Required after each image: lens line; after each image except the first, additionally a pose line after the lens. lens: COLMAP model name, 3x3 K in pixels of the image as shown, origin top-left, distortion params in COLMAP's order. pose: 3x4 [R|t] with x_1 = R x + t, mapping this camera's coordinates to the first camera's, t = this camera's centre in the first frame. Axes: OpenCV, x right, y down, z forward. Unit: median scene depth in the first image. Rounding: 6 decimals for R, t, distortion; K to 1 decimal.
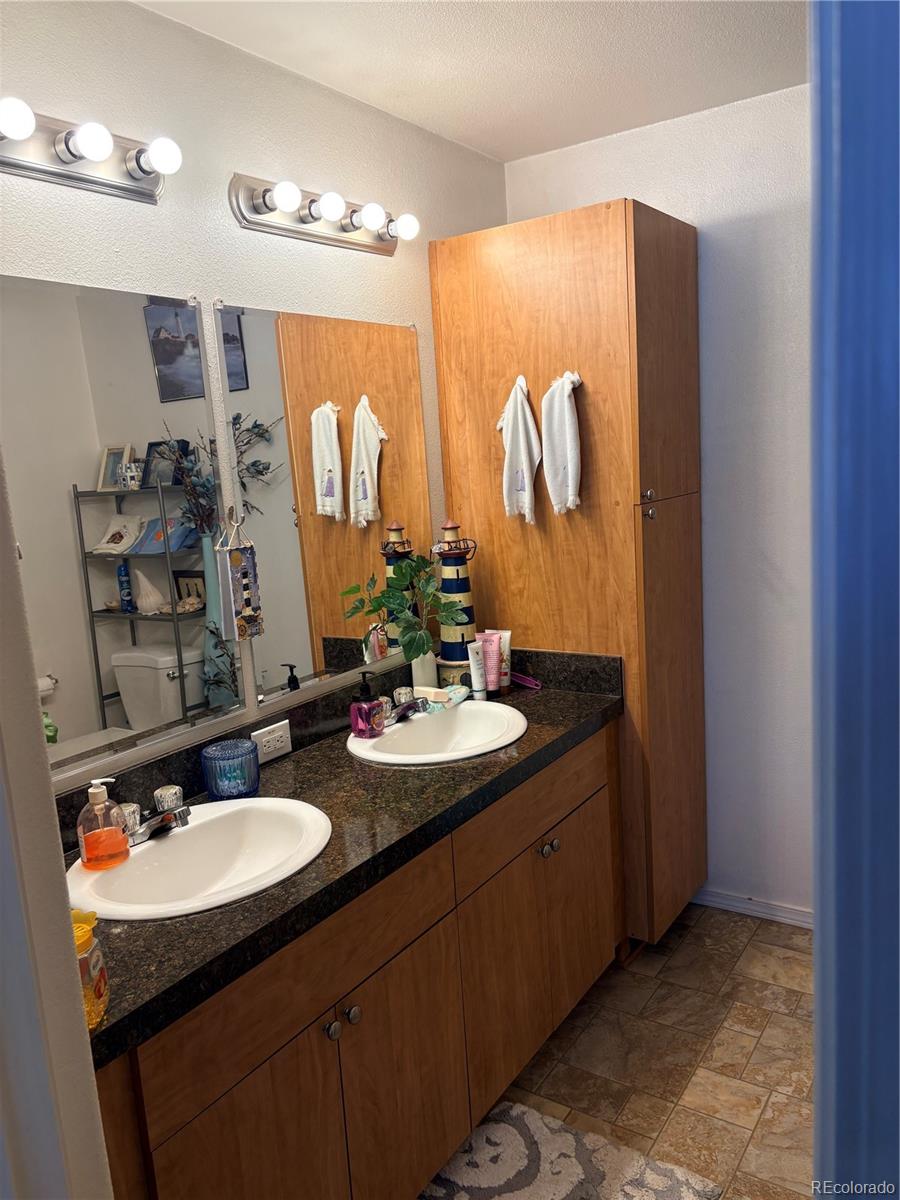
lens RADIAL K [[892.1, 0, 440.6], [0, 892.1, 598.0], [0, 0, 1]] dist [0.051954, -0.060246]
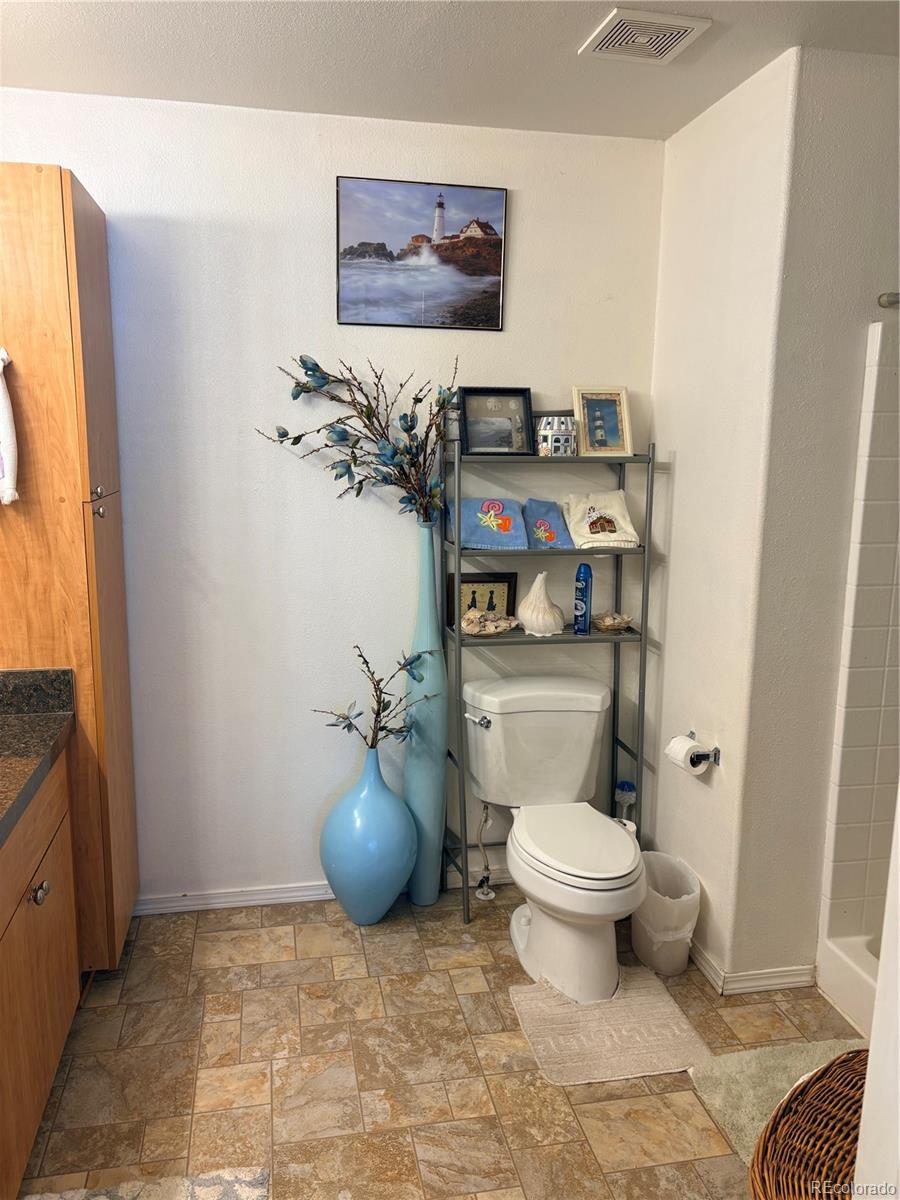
lens RADIAL K [[892.1, 0, 459.6], [0, 892.1, 594.1], [0, 0, 1]] dist [0.051954, -0.060246]
pose [[0.699595, -0.044484, 0.713154, -0.175779], [0.048003, 0.998731, 0.015207, -0.004929], [-0.712925, 0.023595, 0.700843, 0.075143]]
